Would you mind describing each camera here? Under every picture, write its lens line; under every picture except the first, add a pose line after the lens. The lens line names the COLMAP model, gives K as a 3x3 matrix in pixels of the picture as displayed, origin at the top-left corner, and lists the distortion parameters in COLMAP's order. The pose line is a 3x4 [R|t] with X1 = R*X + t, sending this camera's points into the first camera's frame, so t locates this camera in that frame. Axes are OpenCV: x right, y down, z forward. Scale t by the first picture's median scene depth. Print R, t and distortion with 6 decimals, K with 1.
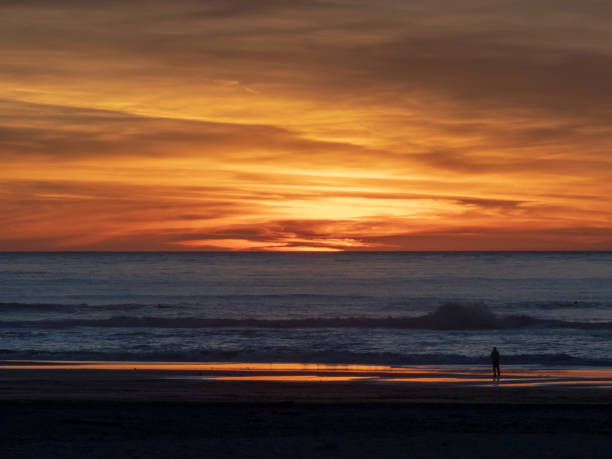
lens RADIAL K [[245.6, 0, 306.1], [0, 245.6, 233.8], [0, 0, 1]] dist [0.000880, -0.000533]
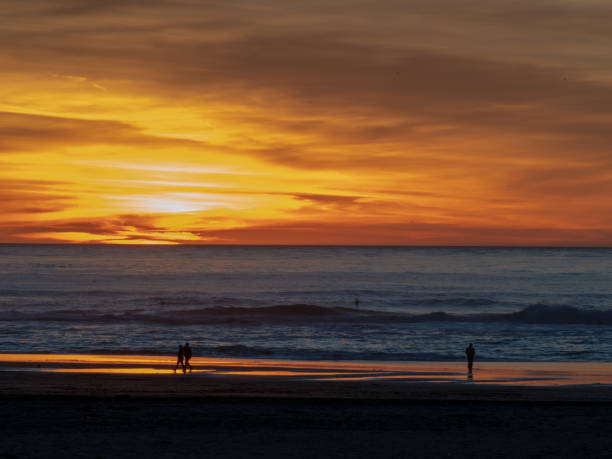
lens RADIAL K [[245.6, 0, 305.4], [0, 245.6, 224.5], [0, 0, 1]] dist [0.000880, -0.000533]
pose [[0.999965, 0.008181, 0.001767, 0.653500], [-0.008150, 0.999829, -0.016581, -0.000412], [-0.001902, 0.016566, 0.999861, -0.013049]]
